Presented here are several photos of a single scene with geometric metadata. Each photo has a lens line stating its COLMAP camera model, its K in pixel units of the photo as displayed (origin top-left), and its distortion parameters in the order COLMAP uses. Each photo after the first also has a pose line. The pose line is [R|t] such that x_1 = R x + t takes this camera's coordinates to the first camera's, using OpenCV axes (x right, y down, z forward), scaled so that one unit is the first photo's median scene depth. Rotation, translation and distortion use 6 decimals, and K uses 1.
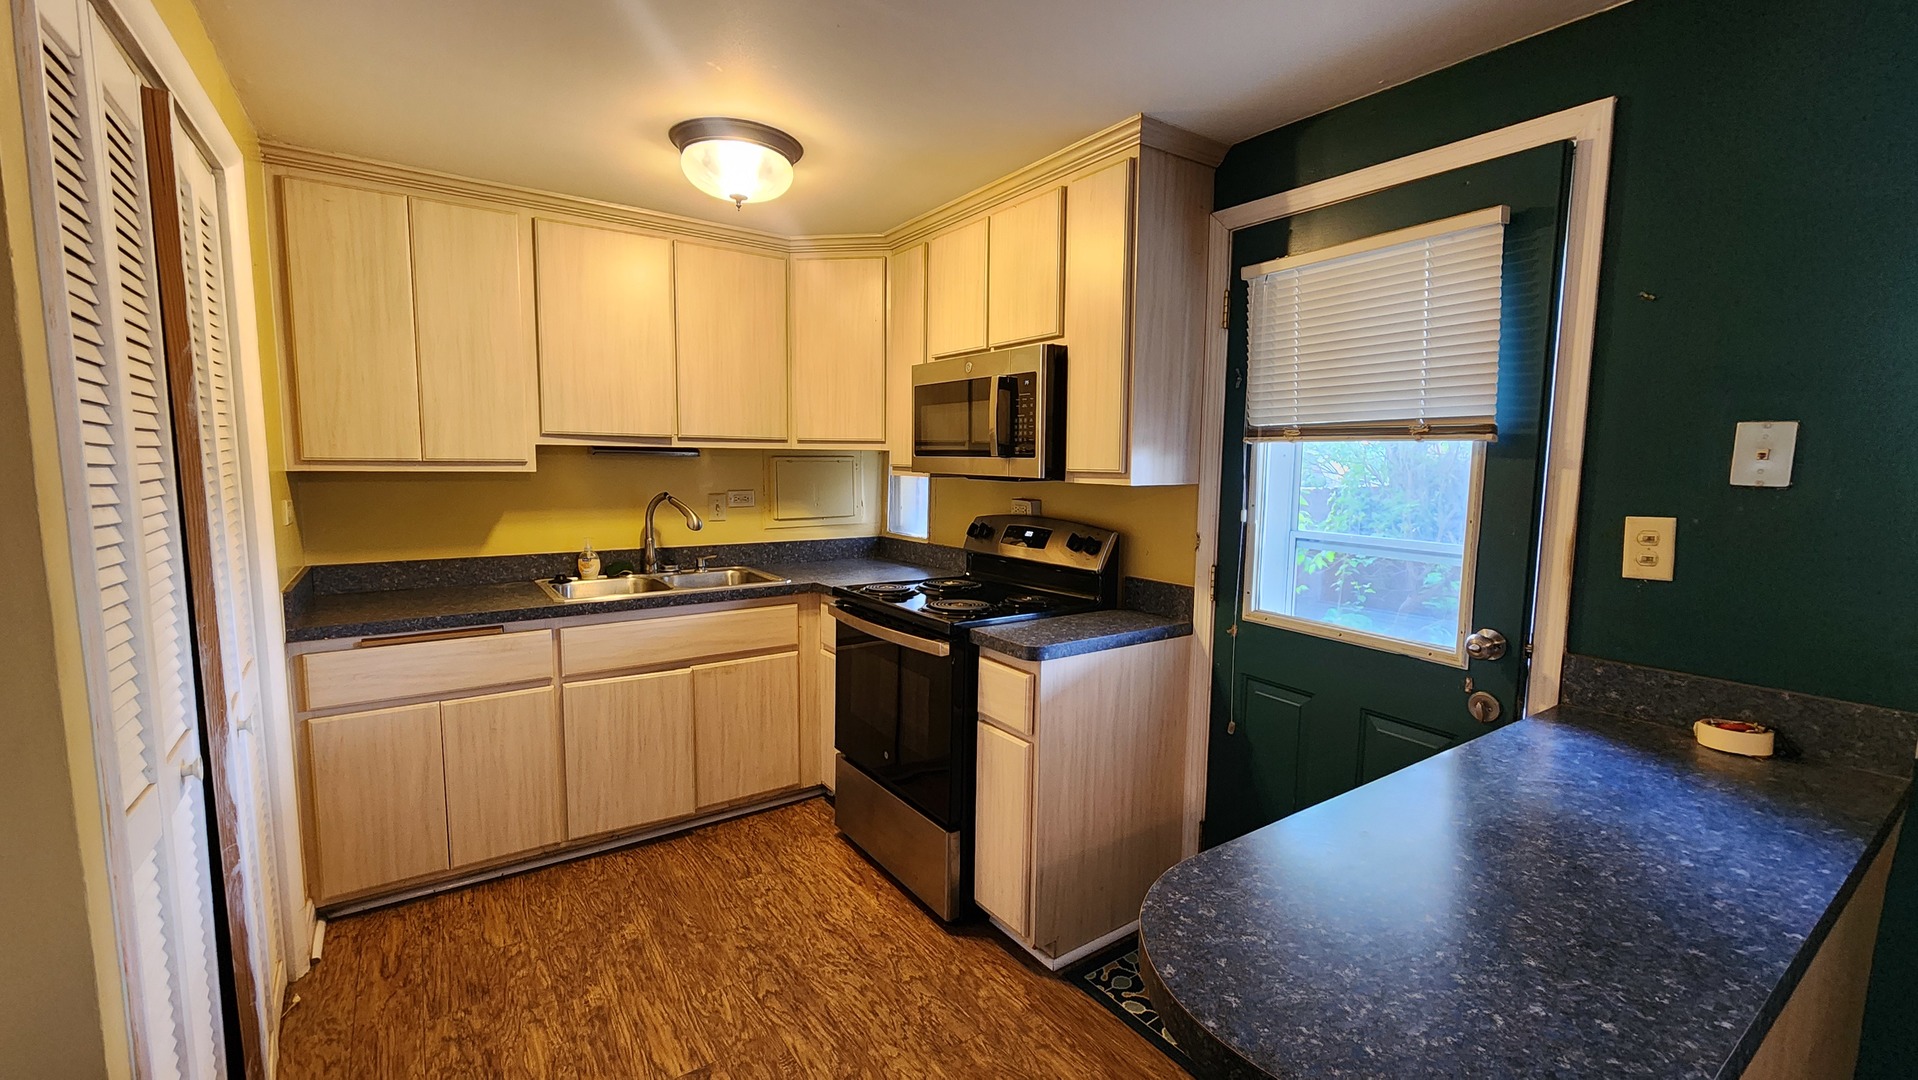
lens RADIAL K [[785.1, 0, 971.1], [0, 785.1, 536.9], [0, 0, 1]] dist [0.000140, -0.000576]
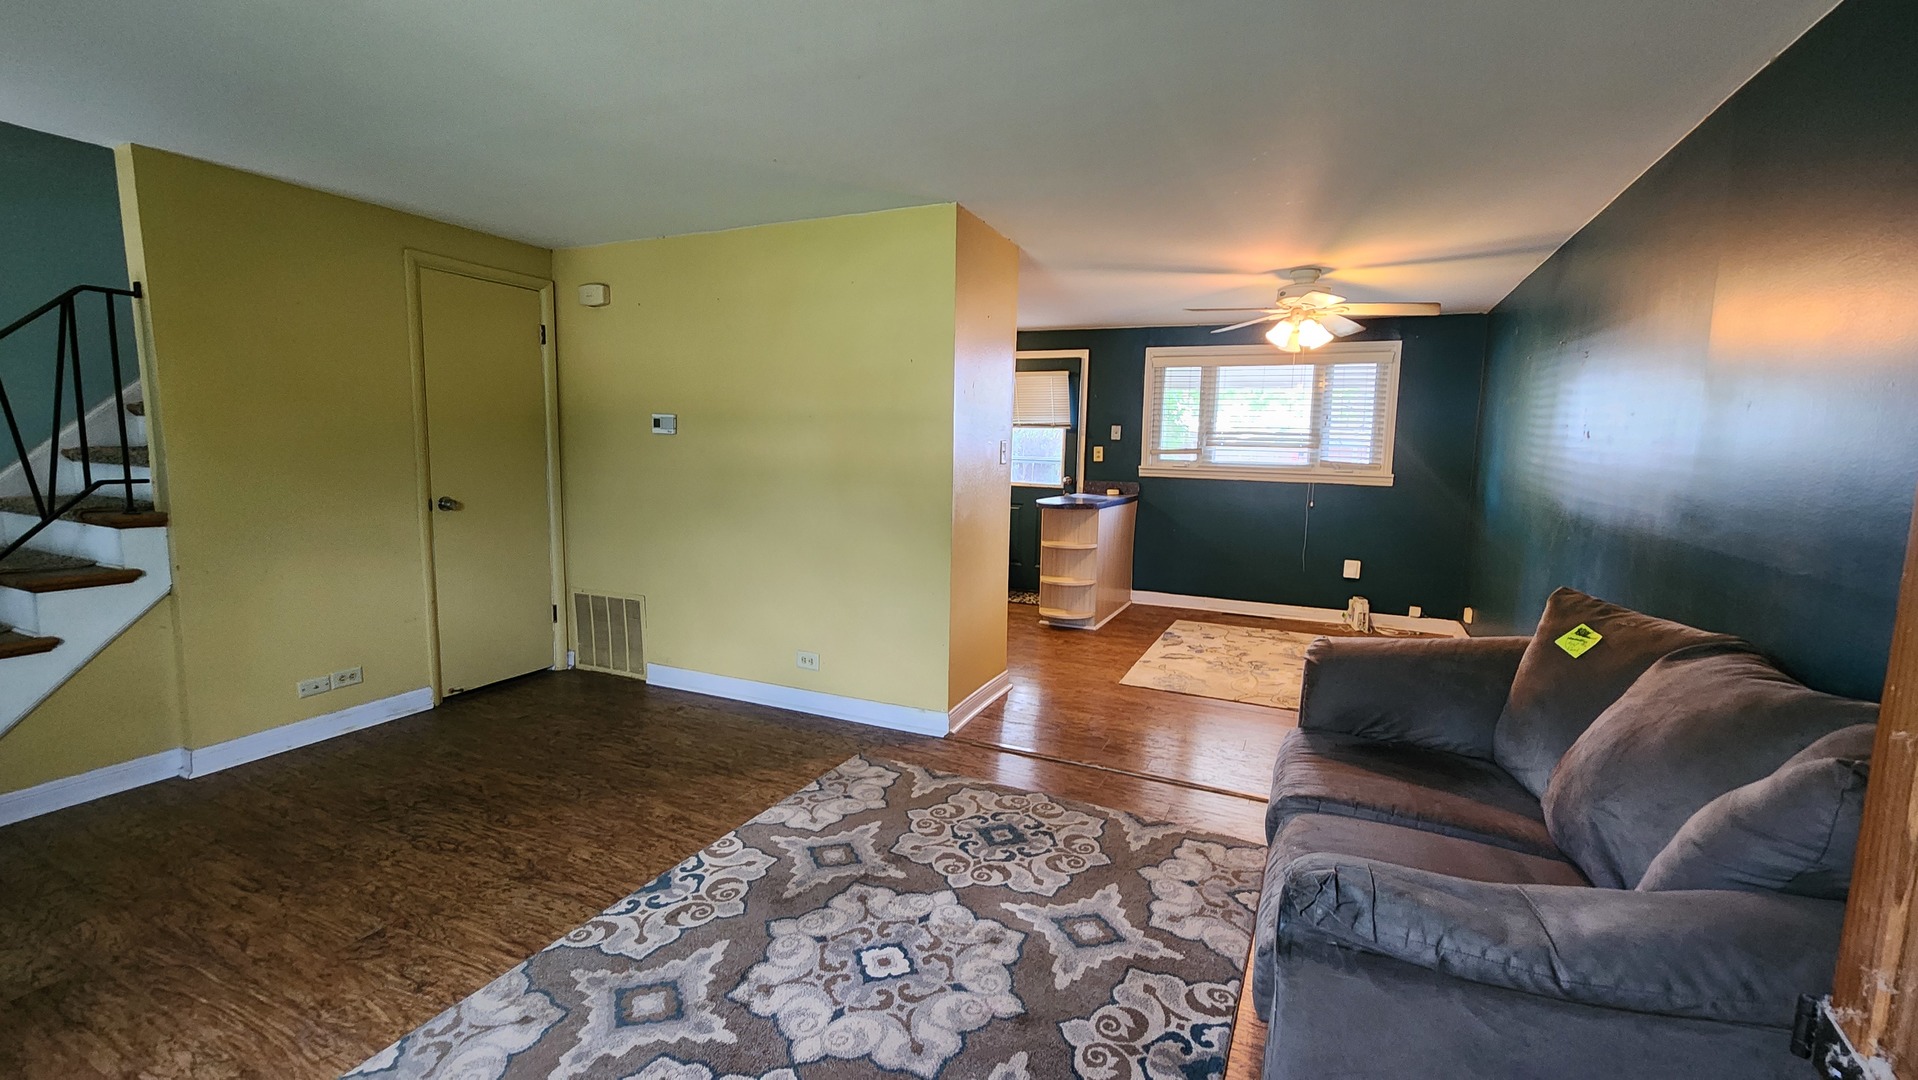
lens RADIAL K [[785.1, 0, 971.1], [0, 785.1, 536.9], [0, 0, 1]] dist [0.000140, -0.000576]
pose [[0.862826, -0.054675, 0.502535, -1.123538], [0.040061, 0.998403, 0.039842, 0.155326], [-0.503911, -0.014244, 0.863638, -1.383225]]
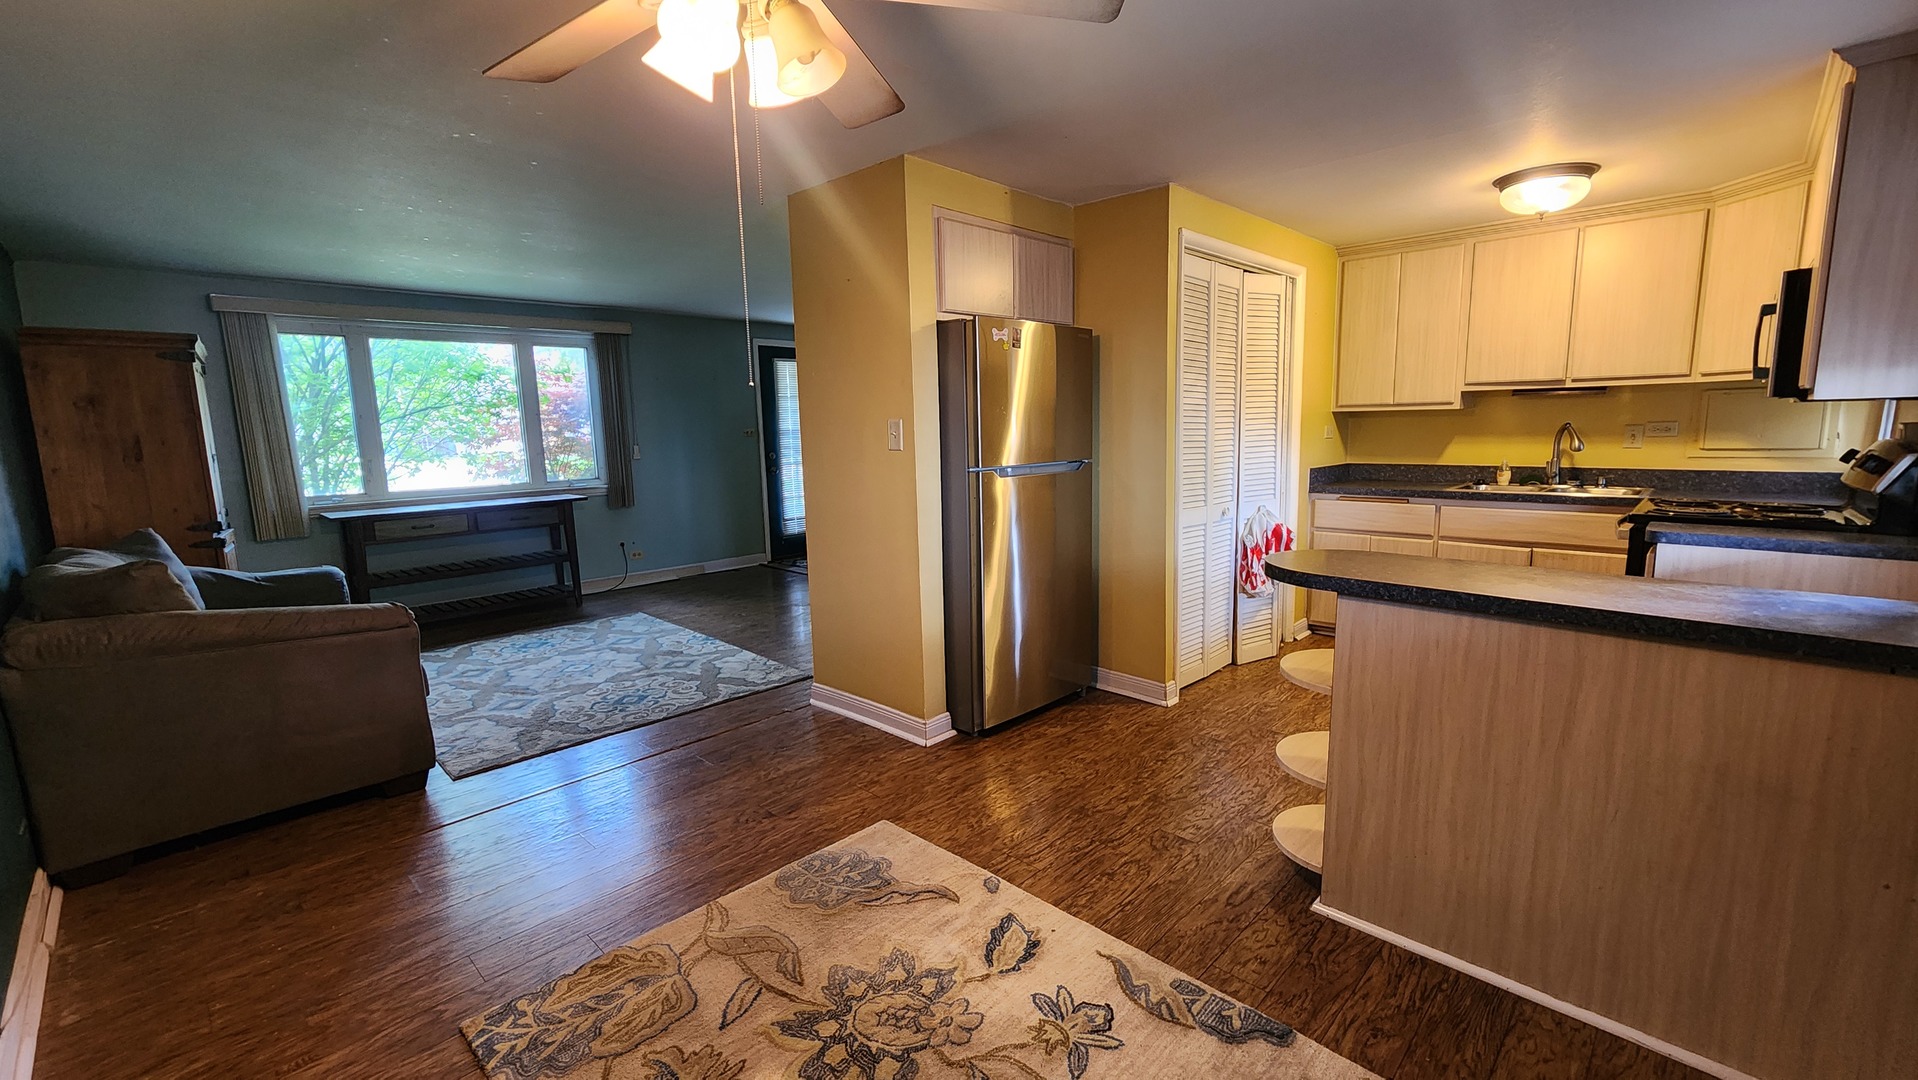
lens RADIAL K [[785.1, 0, 971.1], [0, 785.1, 536.9], [0, 0, 1]] dist [0.000140, -0.000576]
pose [[0.191870, 0.125717, -0.973335, 0.848574], [-0.074734, 0.990754, 0.113235, 0.068031], [0.978571, 0.051015, 0.199491, -0.255027]]
